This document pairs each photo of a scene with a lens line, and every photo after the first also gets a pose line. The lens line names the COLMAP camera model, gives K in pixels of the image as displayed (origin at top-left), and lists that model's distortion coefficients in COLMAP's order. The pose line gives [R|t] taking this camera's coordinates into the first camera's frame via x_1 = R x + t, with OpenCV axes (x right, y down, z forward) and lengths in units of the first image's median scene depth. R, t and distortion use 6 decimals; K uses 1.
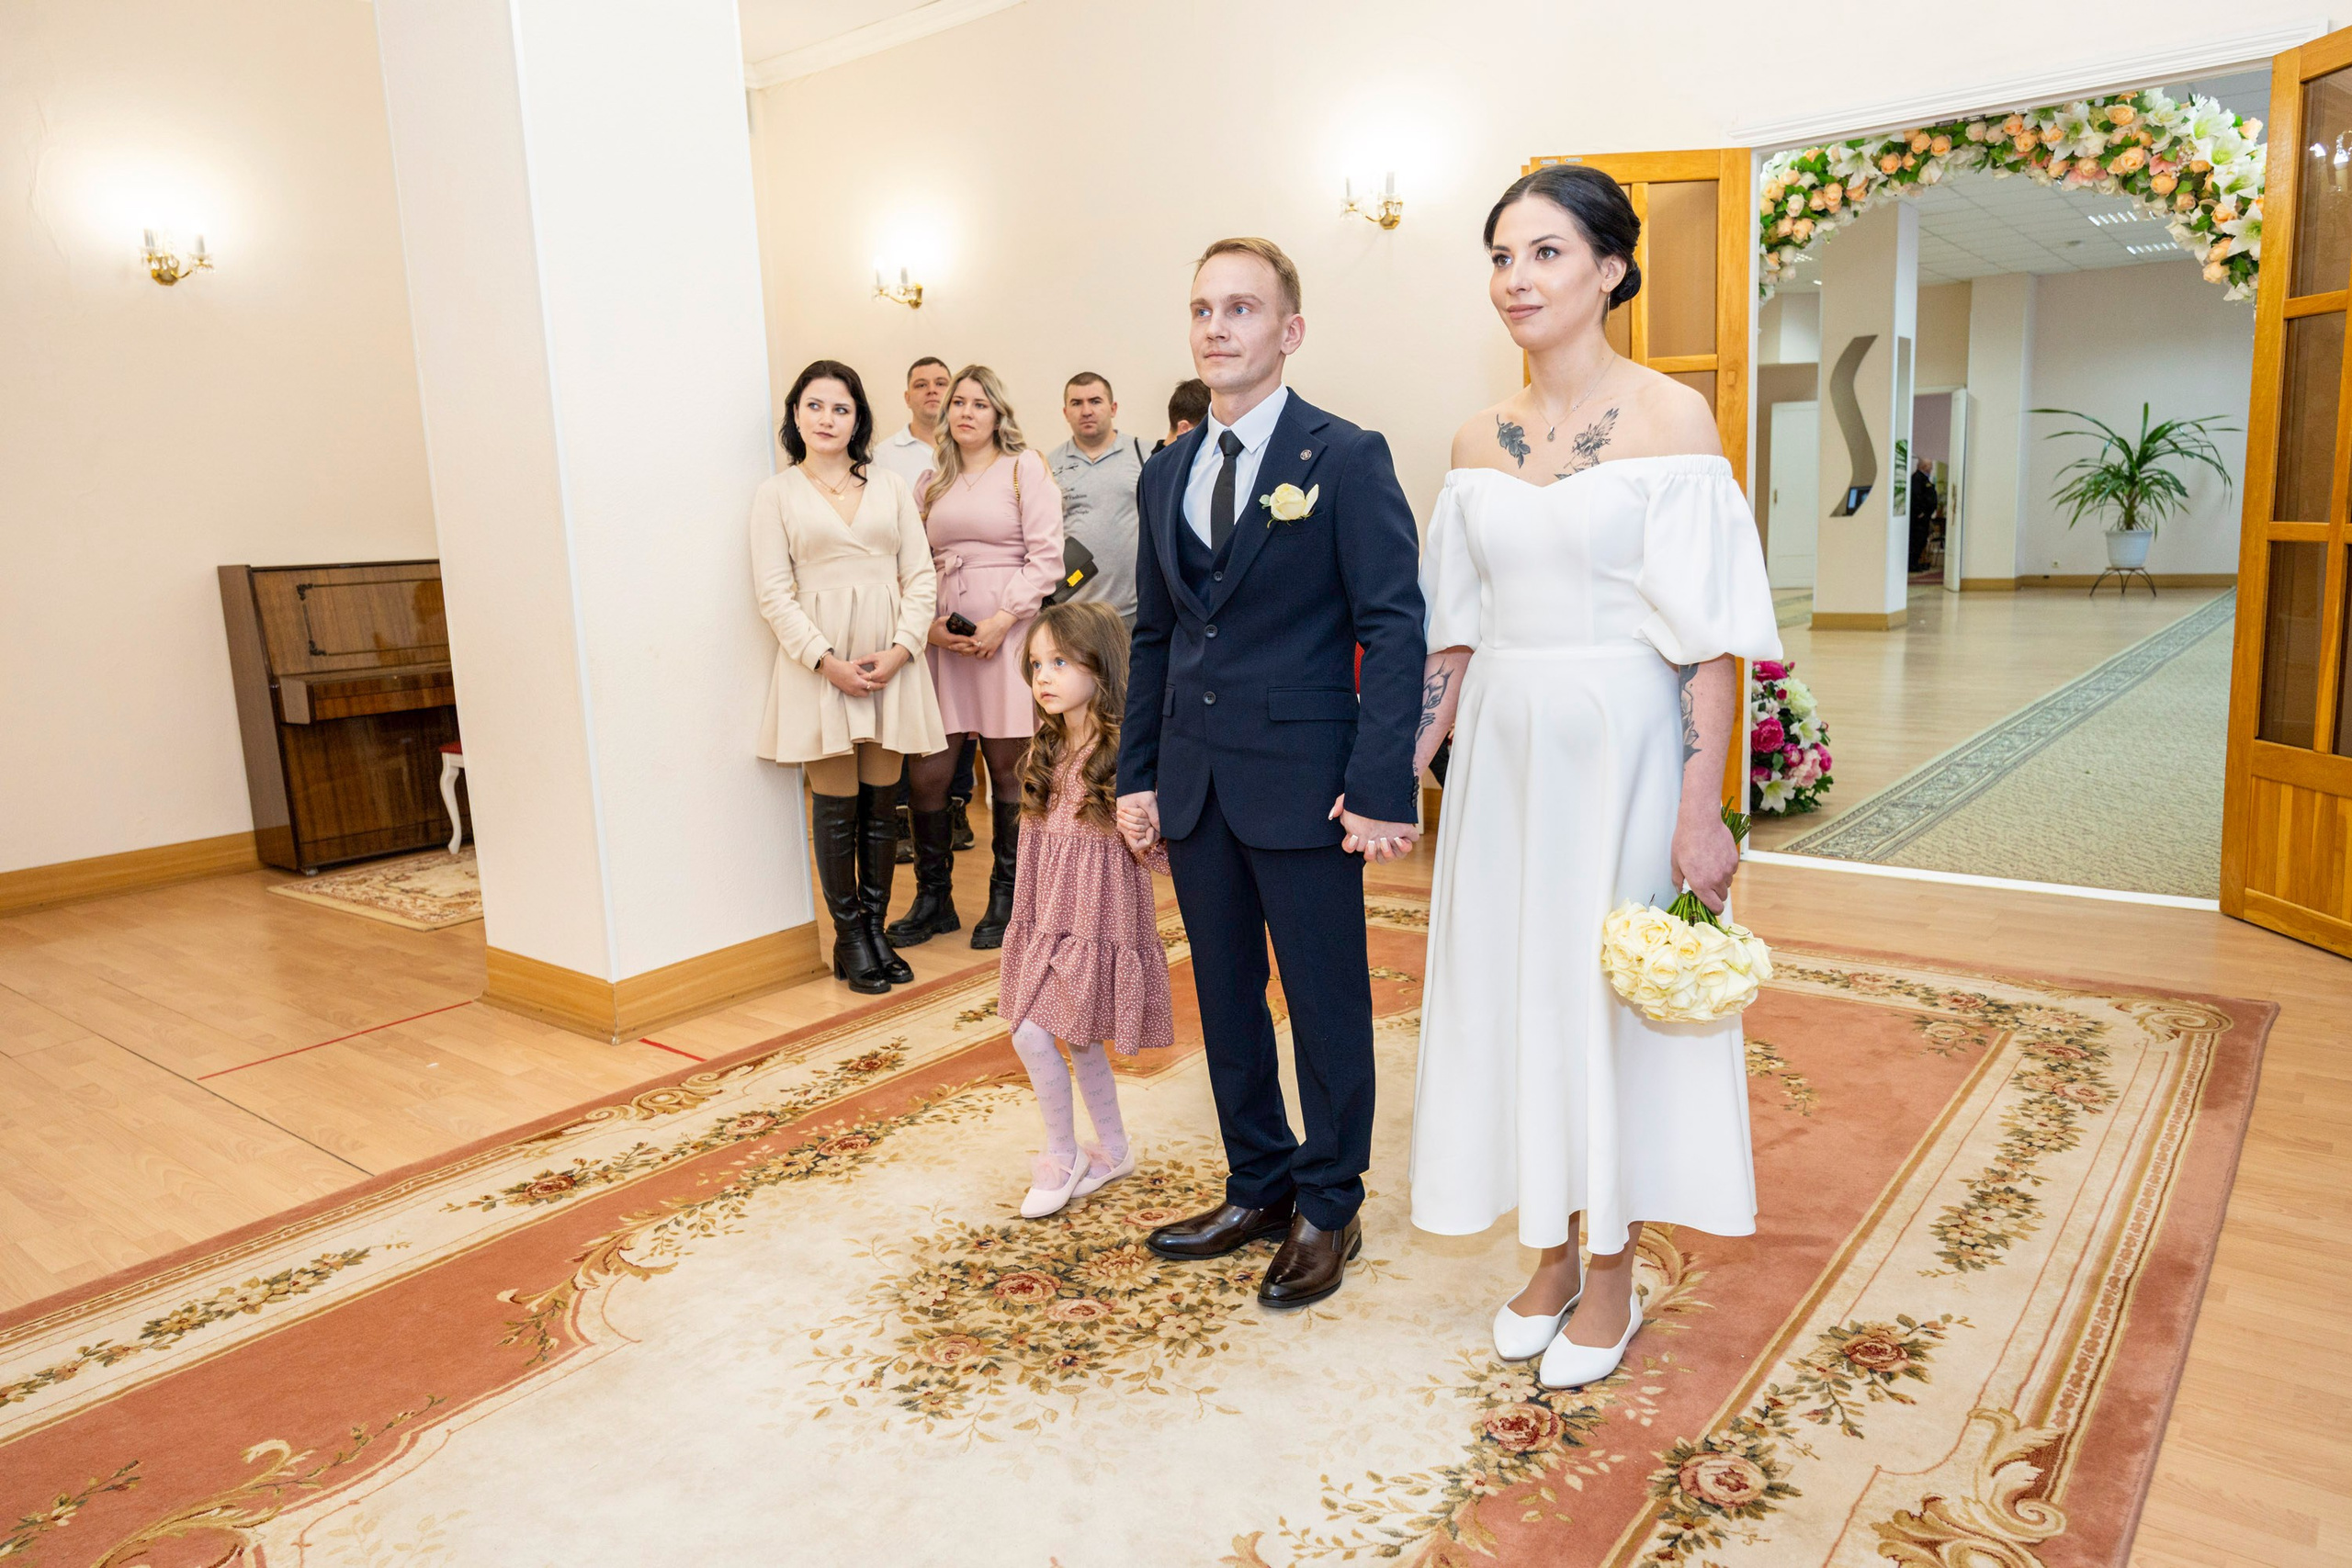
lens RADIAL K [[1518.3, 0, 1168.0], [0, 1518.3, 772.3], [0, 0, 1]] dist [-0.002777, -0.006892]
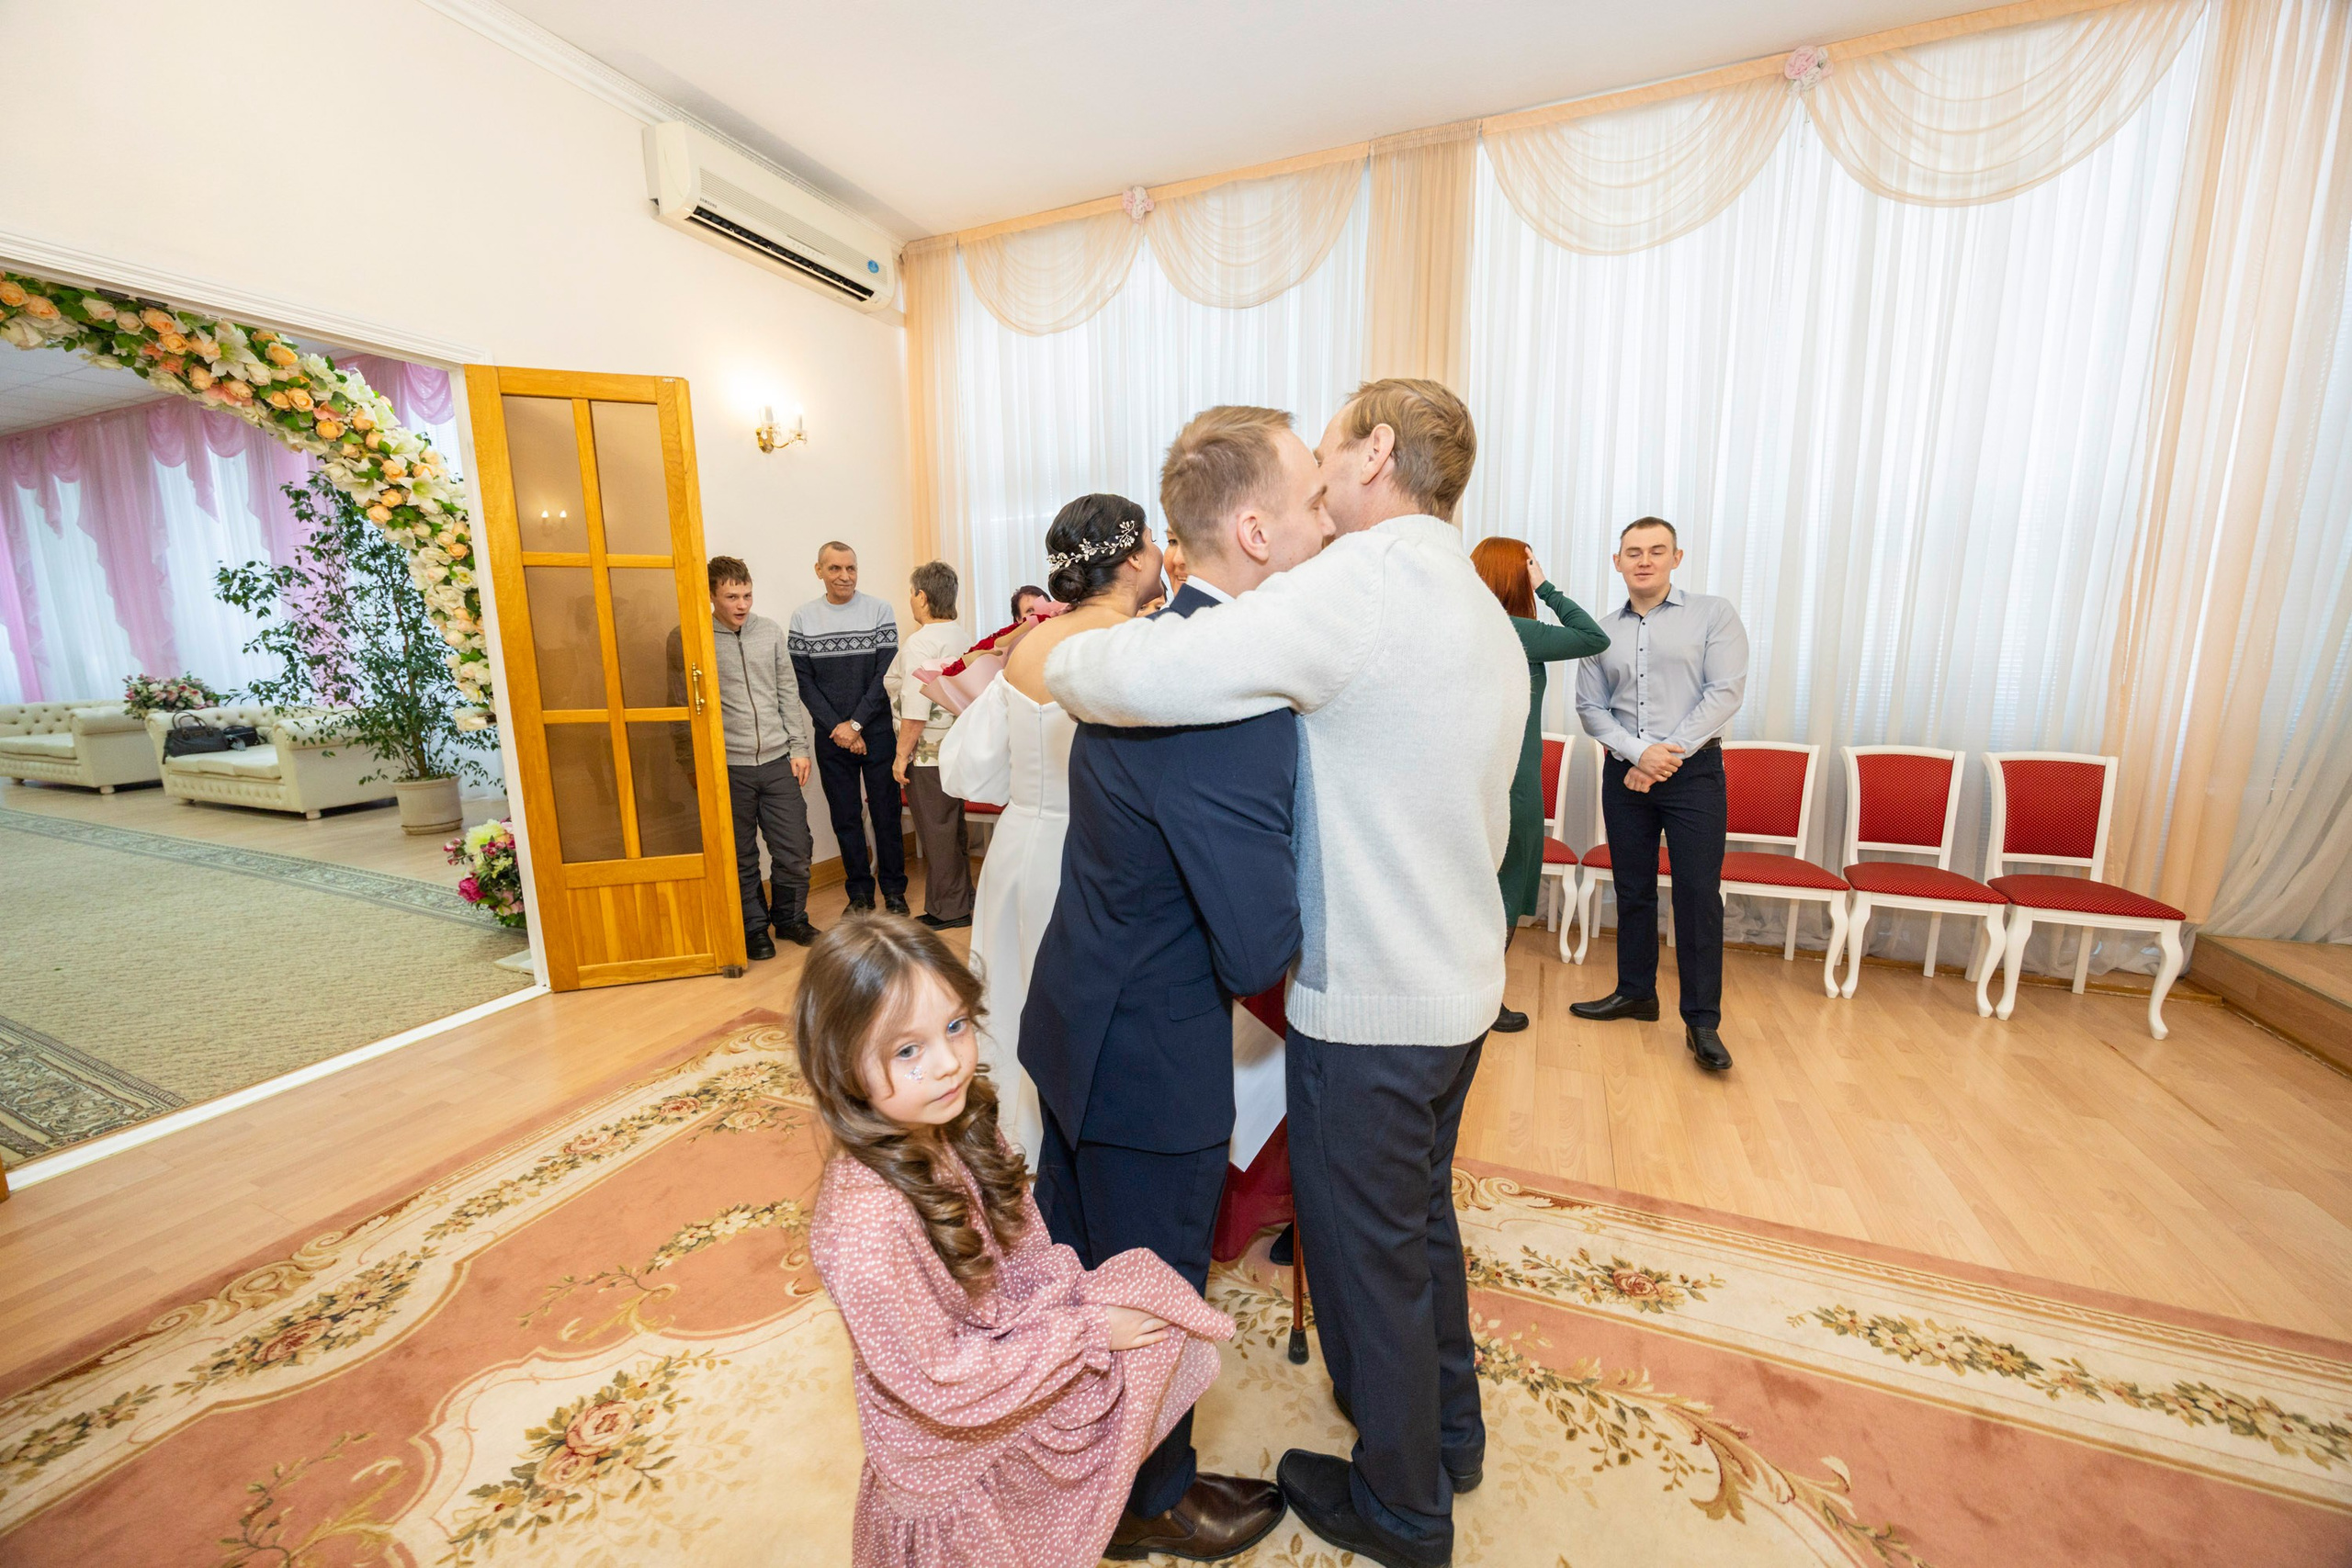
lens RADIAL K [[887.6, 0, 1171.2], [0, 887.6, 774.3], [0, 0, 1]] dist [-0.003306, -0.000352]
pose [[-0.273453, -0.116550, 0.954798, -0.210533], [0.183846, 0.967999, 0.170815, -0.140457], [-0.944153, 0.222246, -0.243275, 0.660766]]
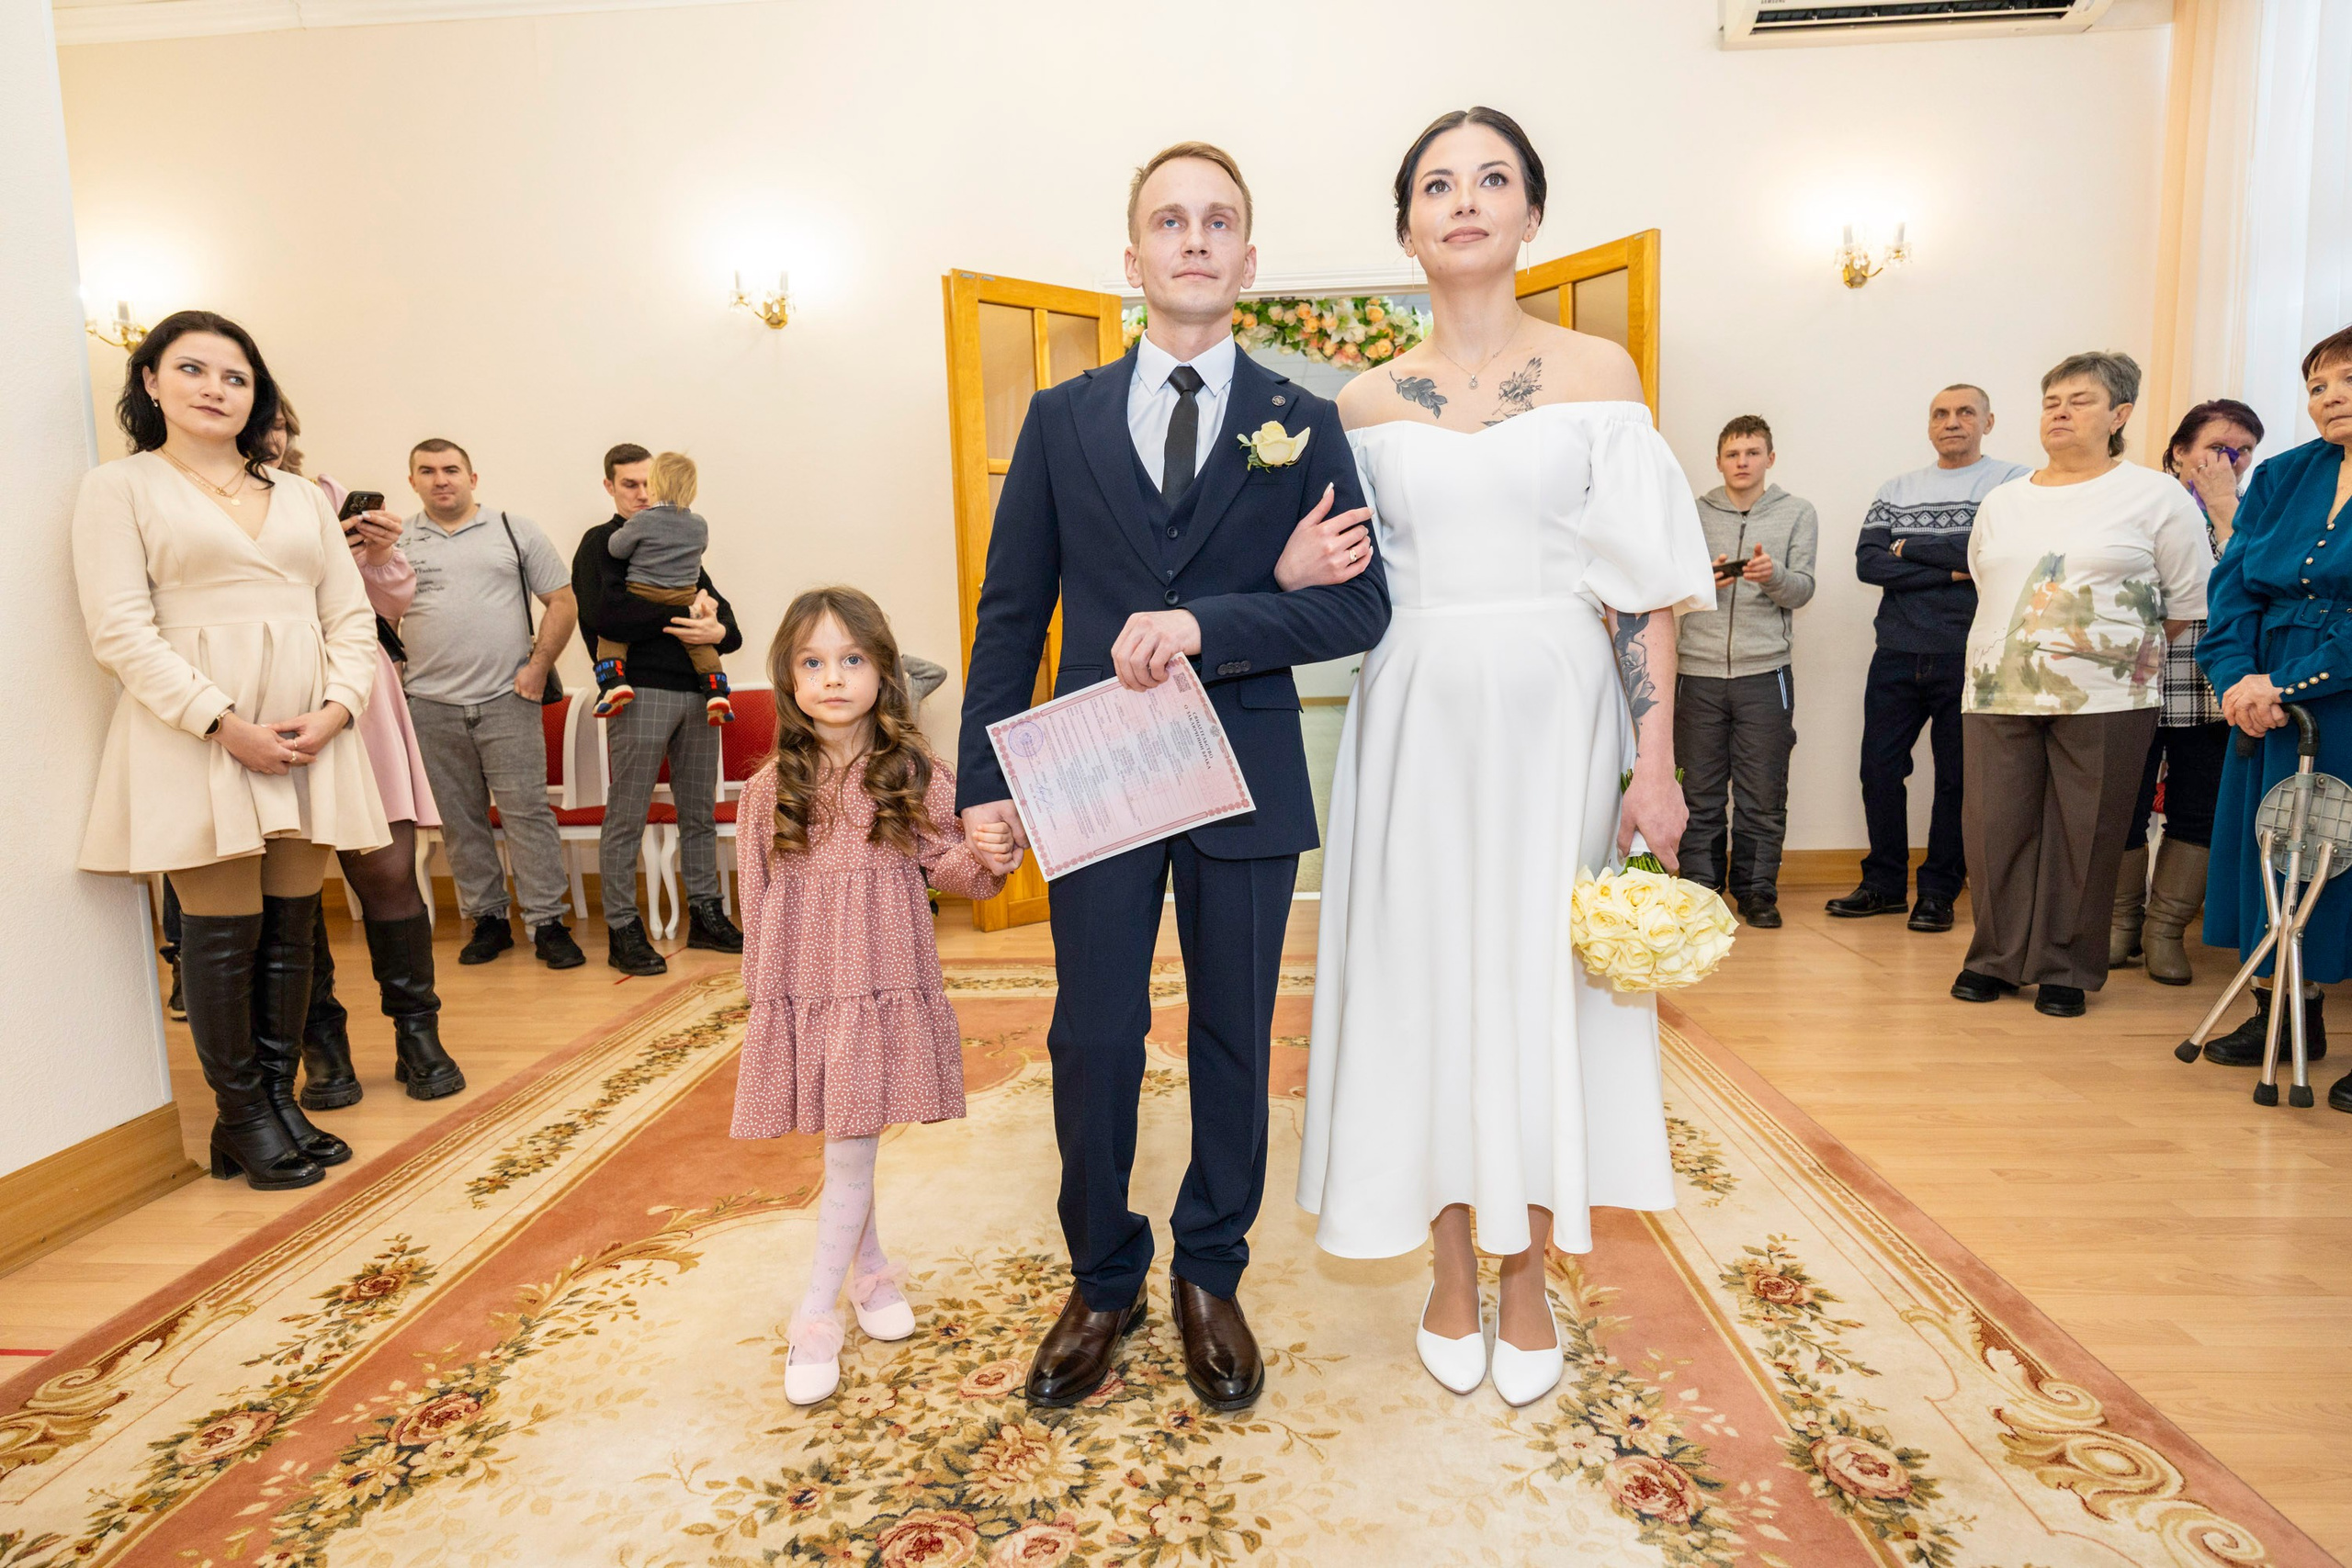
lens RADIAL K [[1237.9, 0, 1161.6], [0, 1237.9, 763.7], [0, 0, 1]] dist [-0.005405, -0.000629]
pose [[0.816617, -0.035800, 0.576068, -0.189977], [0.090198, 0.993727, -0.066106, 0.021993], [-0.570088, 0.105944, 0.814724, 0.270502]]
